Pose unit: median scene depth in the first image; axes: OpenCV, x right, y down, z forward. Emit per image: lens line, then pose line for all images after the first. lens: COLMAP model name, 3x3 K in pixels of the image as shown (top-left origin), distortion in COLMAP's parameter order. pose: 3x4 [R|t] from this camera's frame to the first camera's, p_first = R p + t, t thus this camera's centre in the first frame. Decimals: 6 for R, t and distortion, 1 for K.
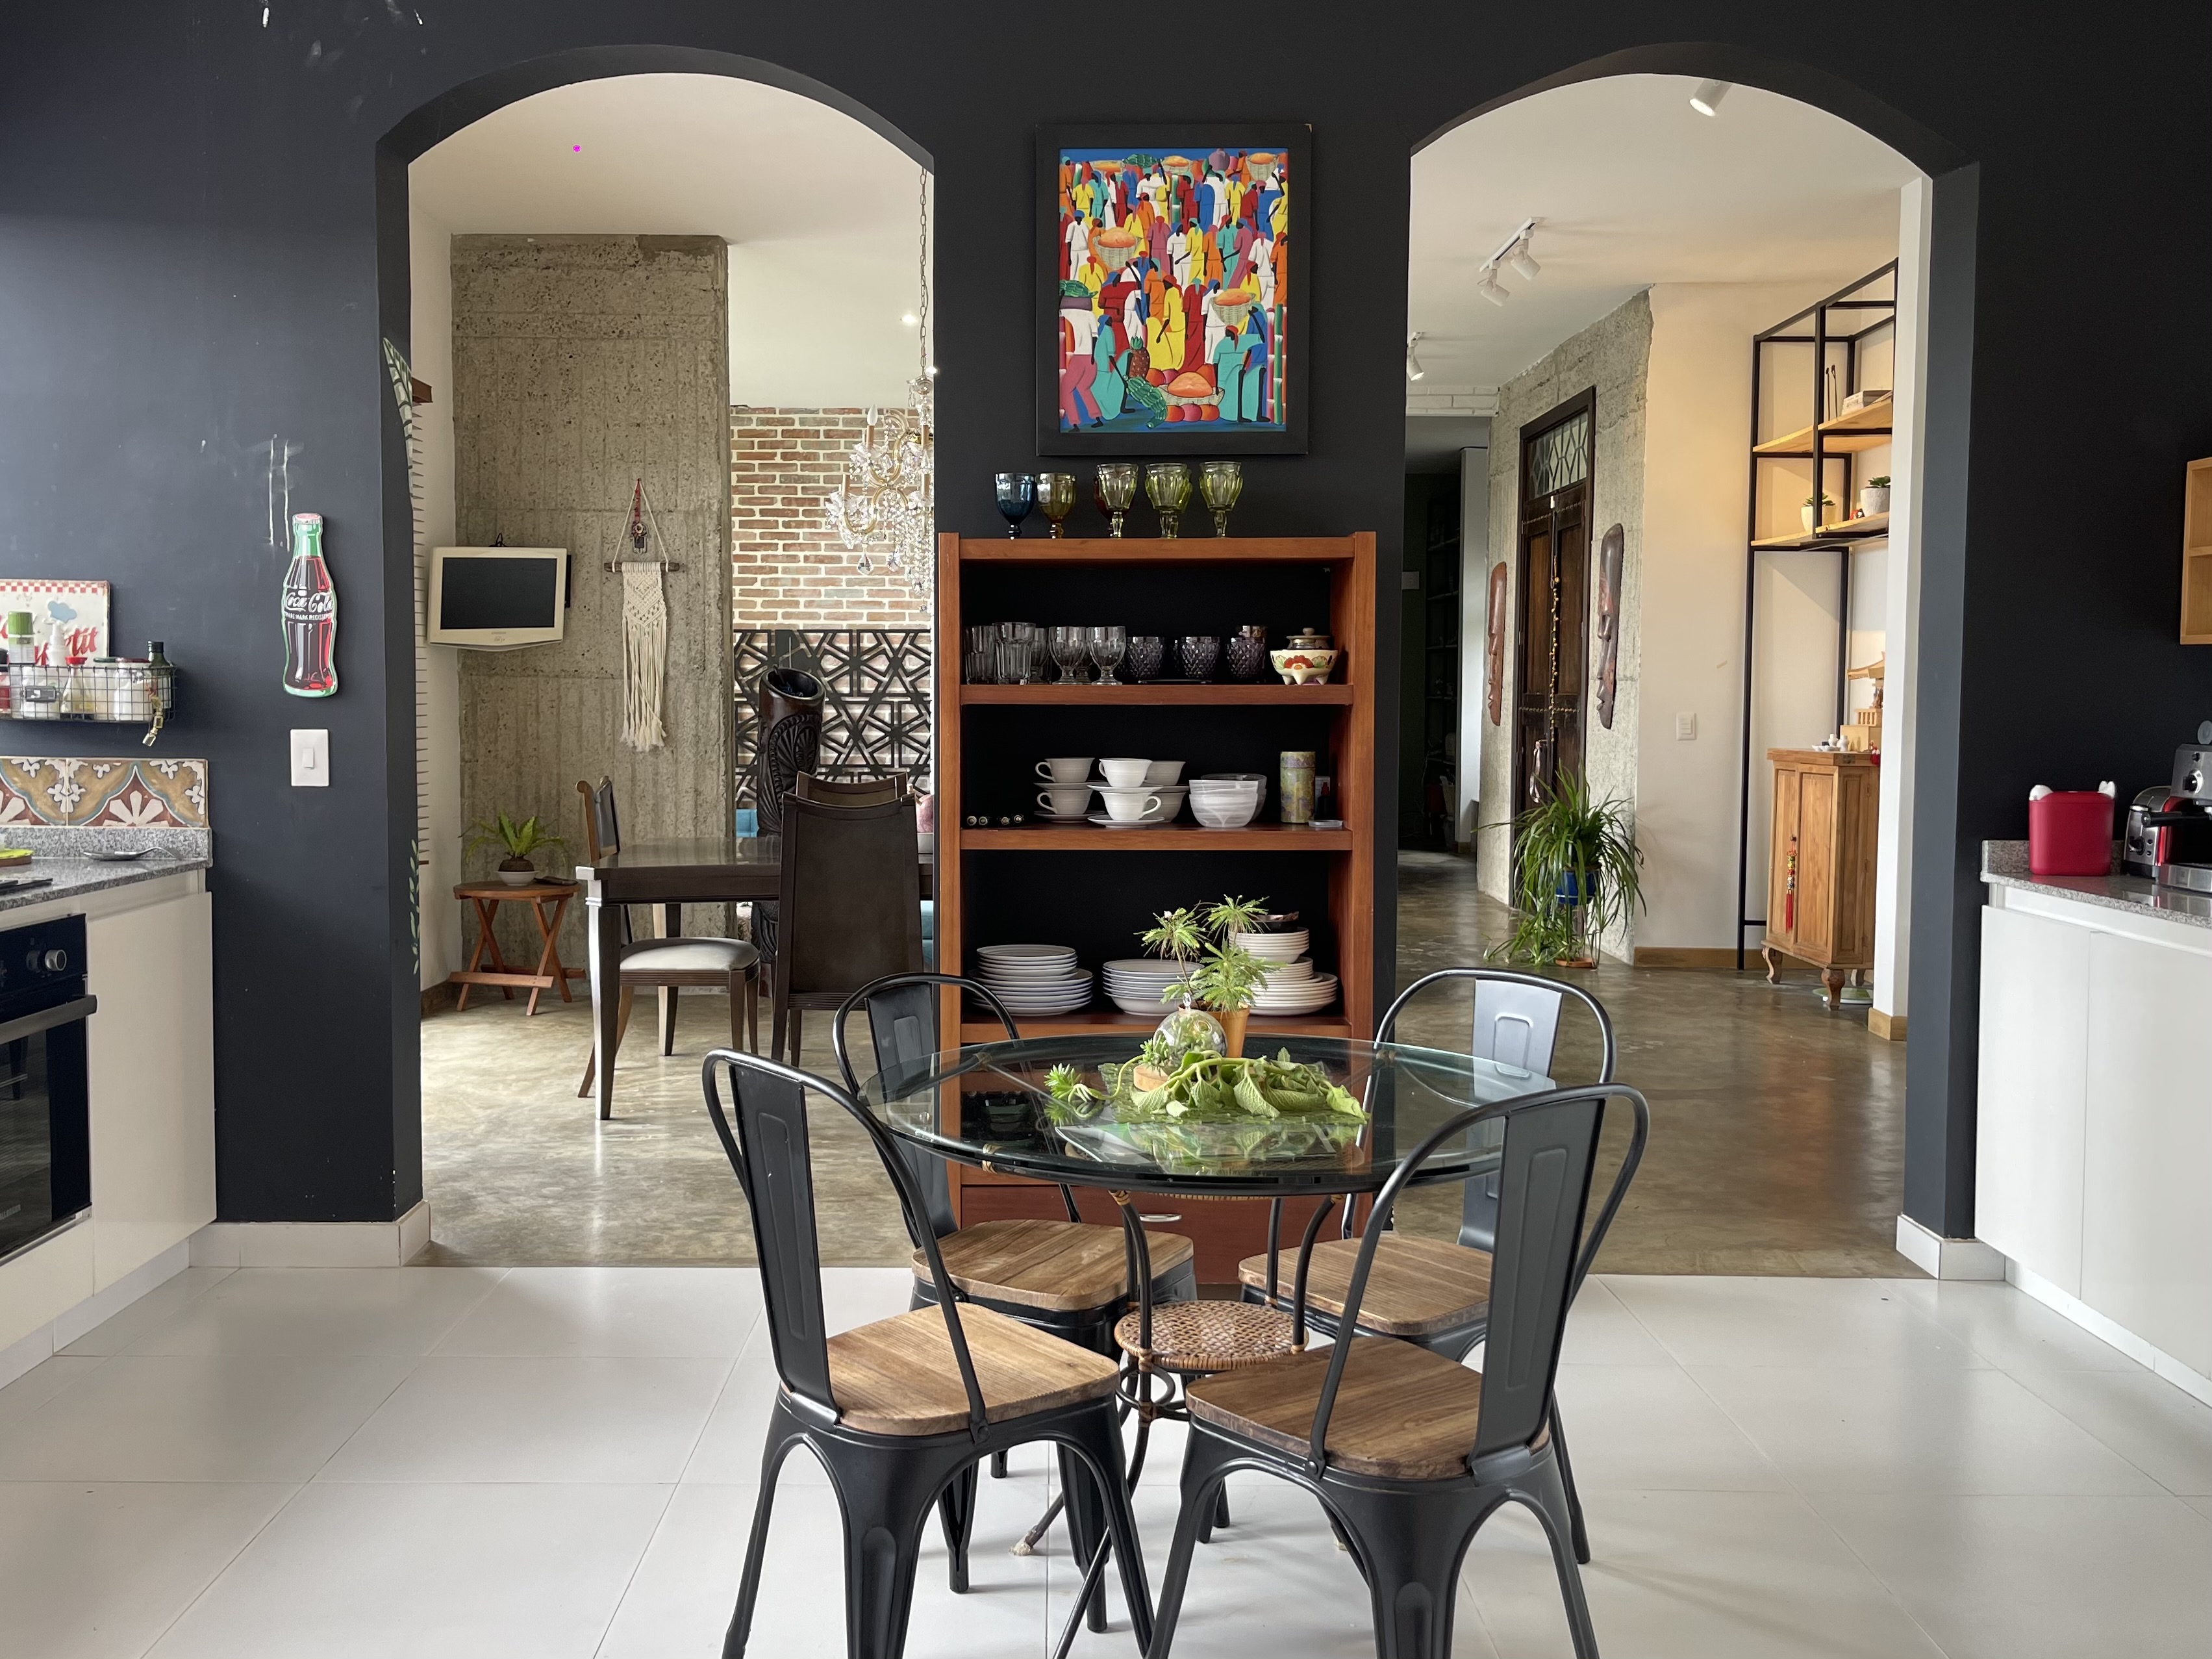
lens RADIAL K [[1992.7, 0, 1049.6], [0, 1992.7, 827.9], [0, 0, 1]] dist [0.055625, -0.021082]
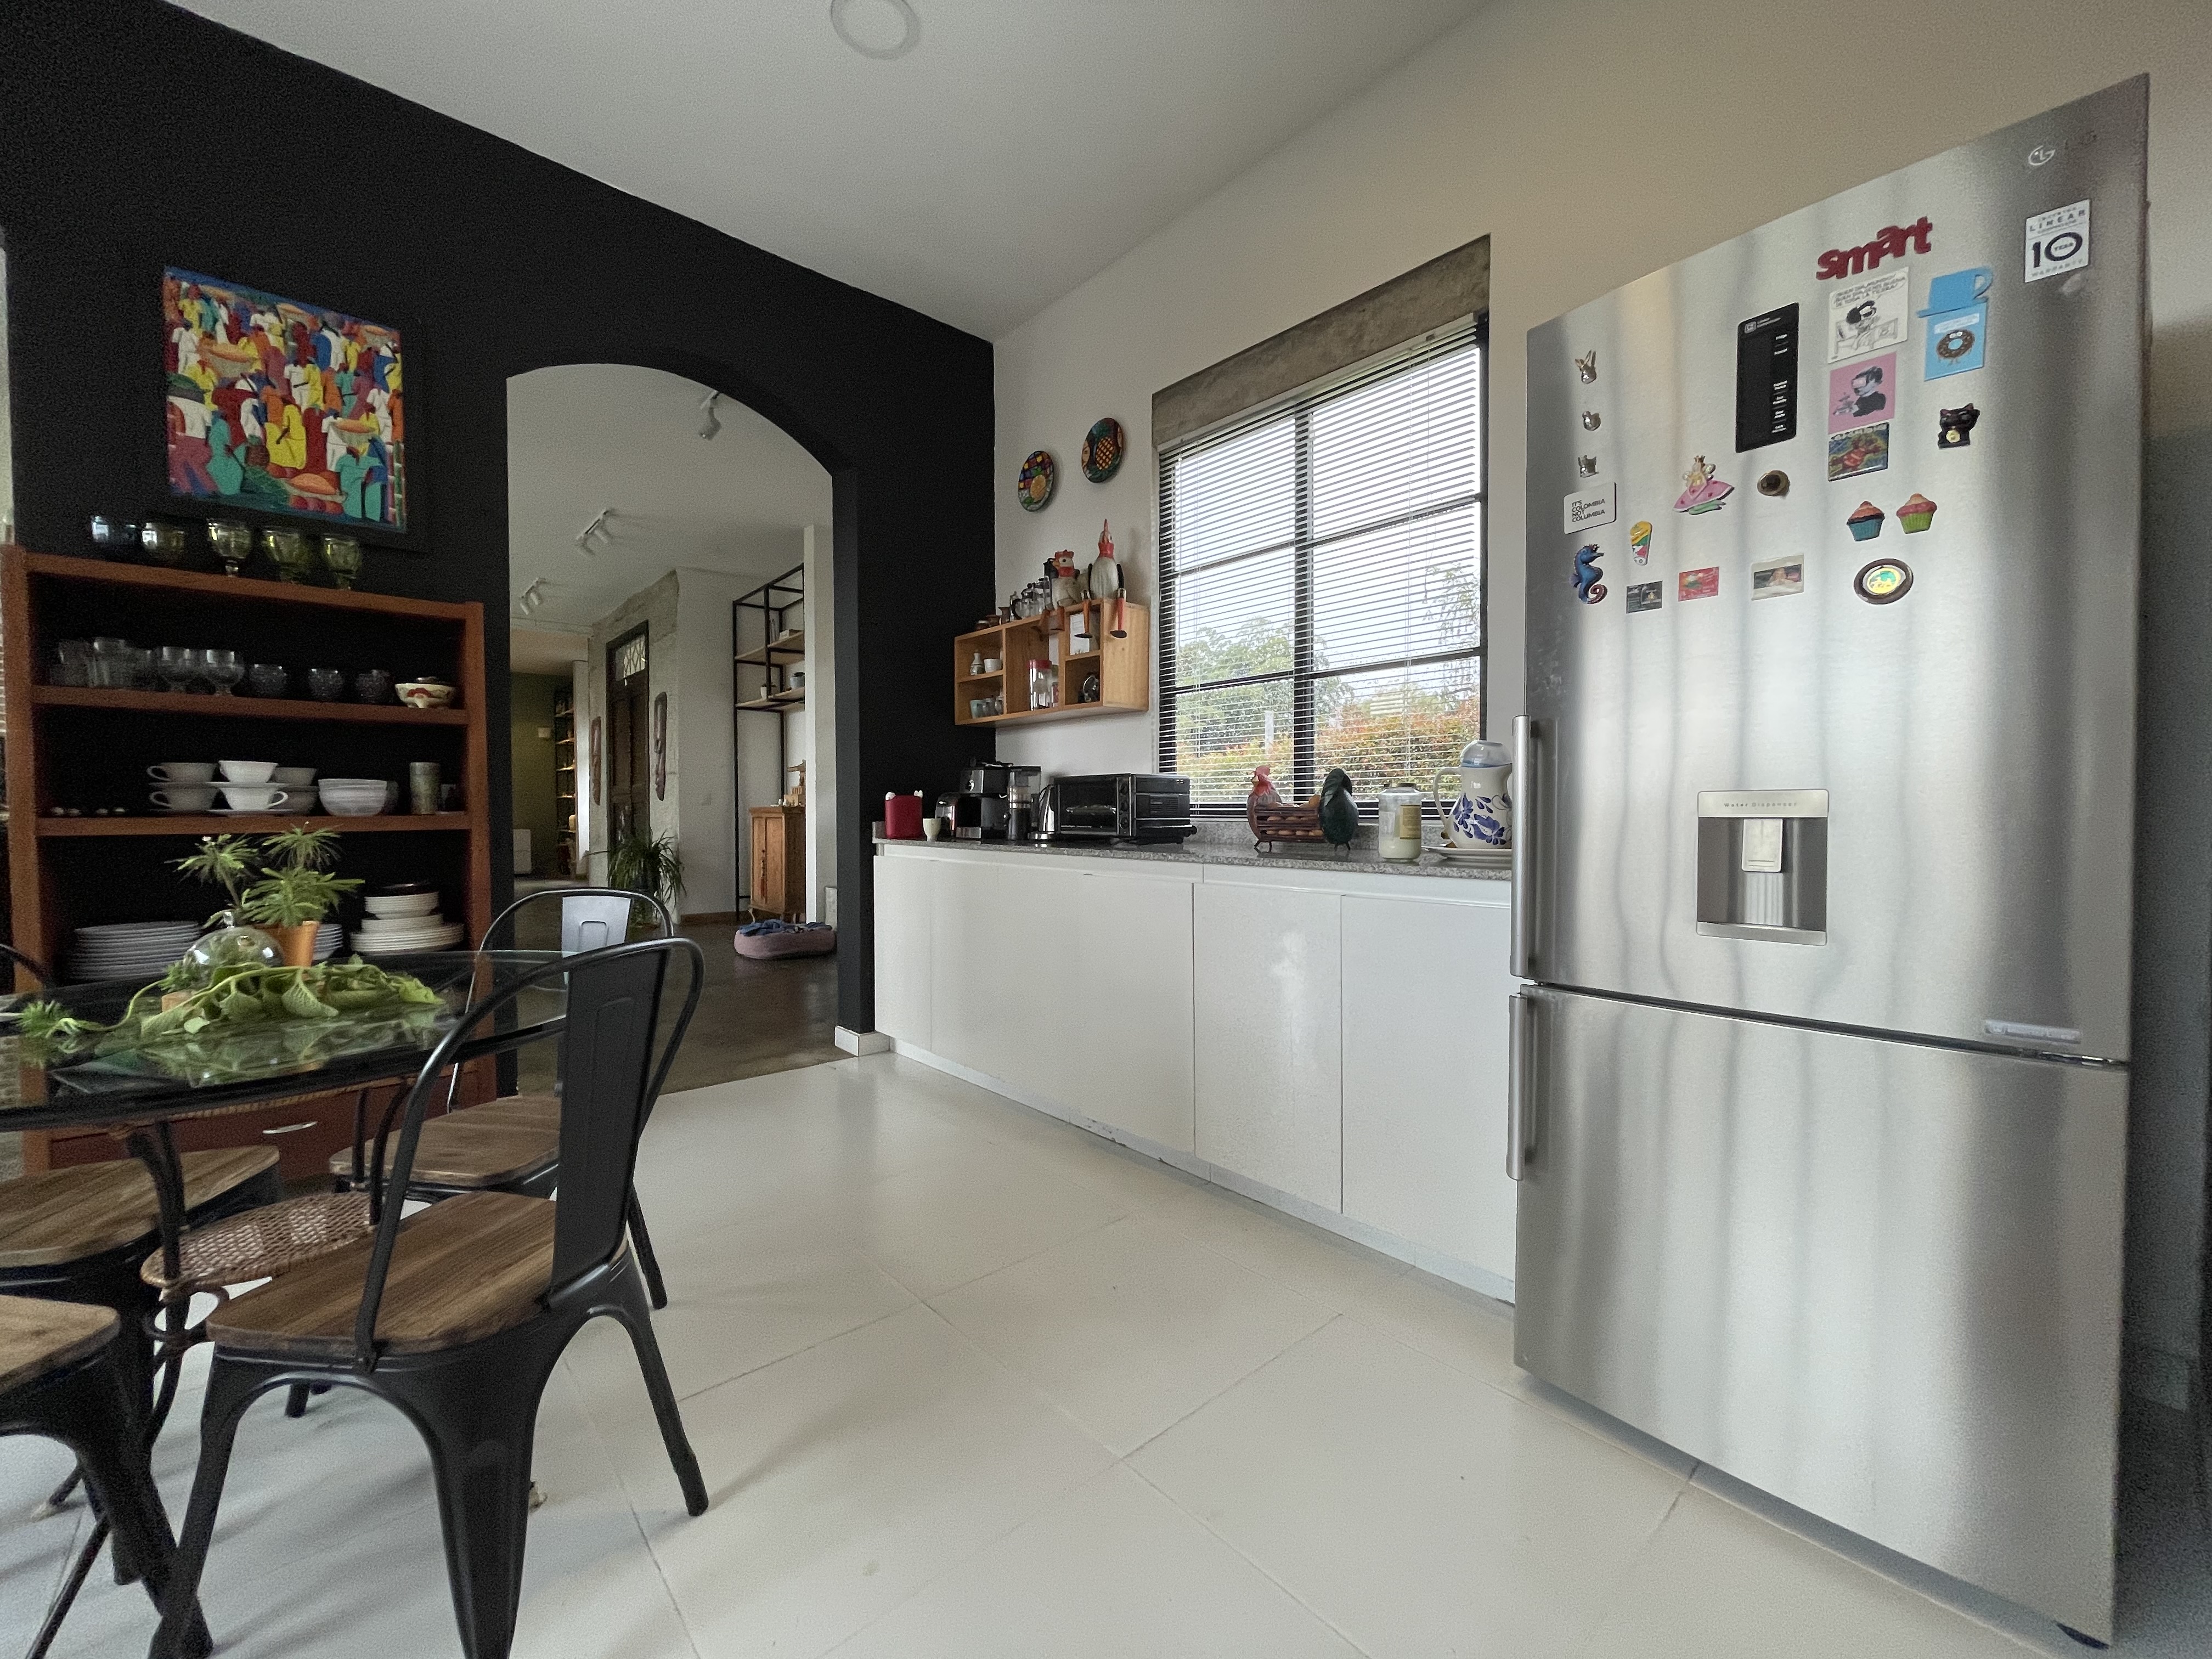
lens RADIAL K [[886.2, 0, 1104.1], [0, 886.2, 826.9], [0, 0, 1]] dist [-0.000459, 0.000511]
pose [[0.742389, -0.016461, 0.669766, 0.063174], [0.049122, 0.998345, -0.029911, 0.048199], [-0.668165, 0.055106, 0.741969, 0.231674]]
